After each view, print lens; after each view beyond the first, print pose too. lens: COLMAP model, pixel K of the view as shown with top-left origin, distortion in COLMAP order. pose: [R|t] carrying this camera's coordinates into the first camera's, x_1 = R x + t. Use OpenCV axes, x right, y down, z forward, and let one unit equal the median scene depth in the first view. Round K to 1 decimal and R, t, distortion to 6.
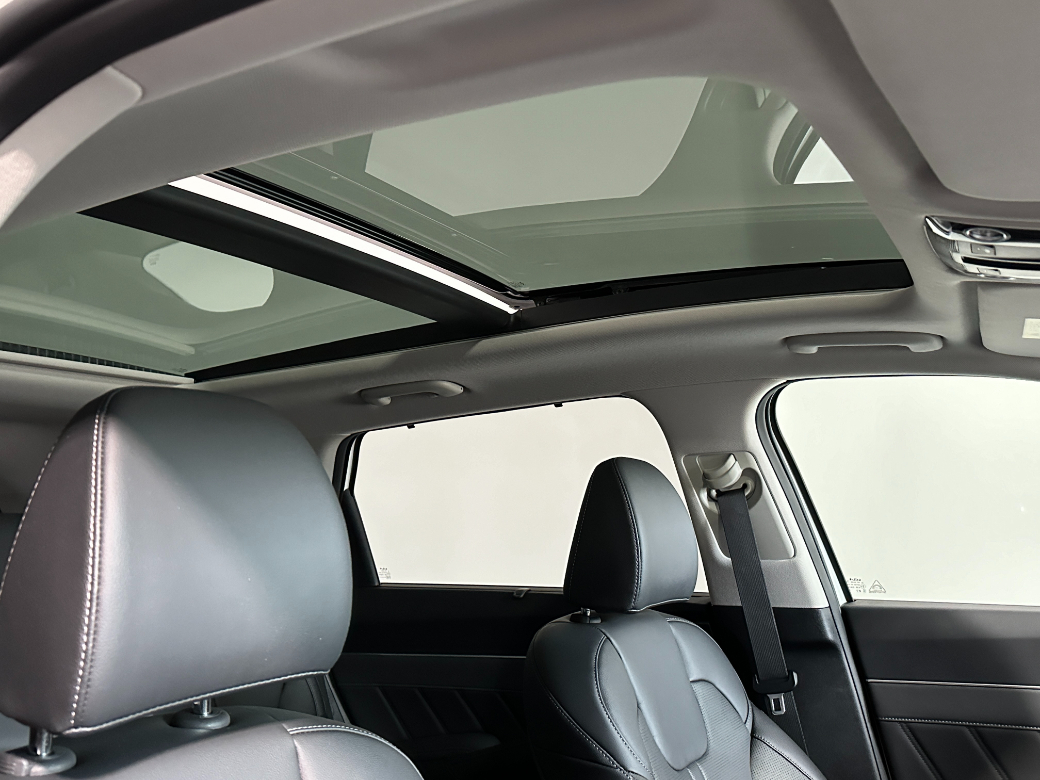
lens RADIAL K [[895.9, 0, 520.0], [0, 895.9, 390.0], [0, 0, 1]] dist [0.143557, -0.244382]
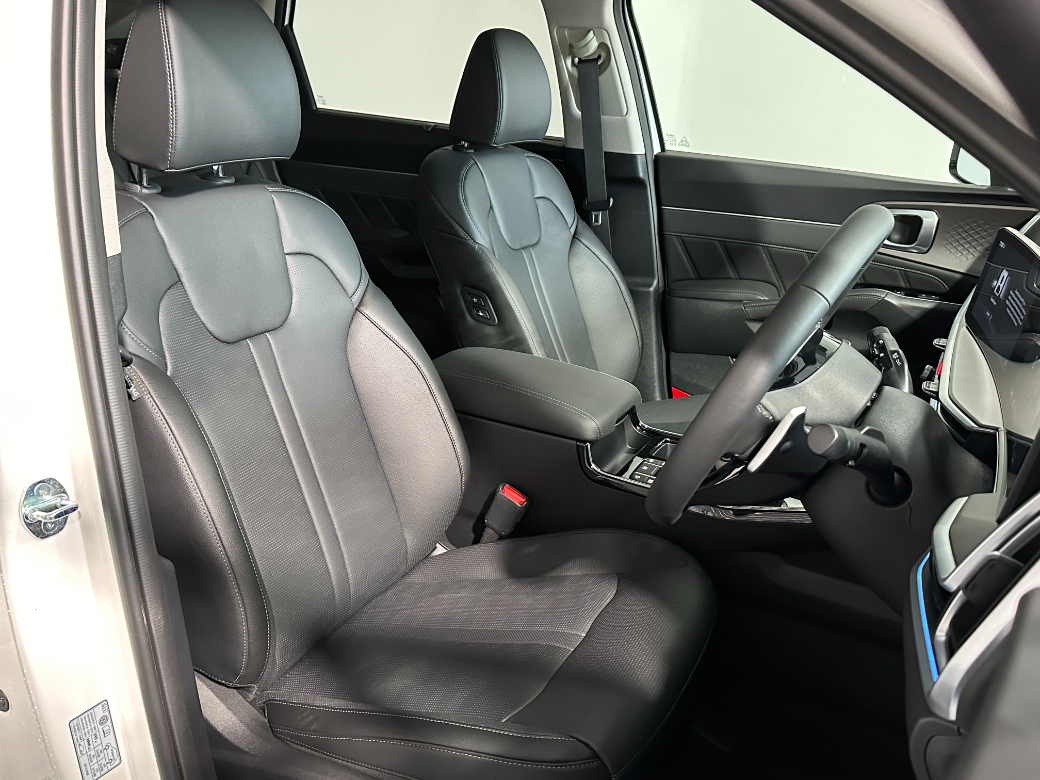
lens RADIAL K [[895.9, 0, 520.0], [0, 895.9, 390.0], [0, 0, 1]] dist [0.143557, -0.244382]
pose [[0.995008, 0.060488, 0.079374, 0.060984], [-0.091104, 0.875212, 0.475084, -0.088045], [-0.040733, -0.479944, 0.876353, -0.385311]]
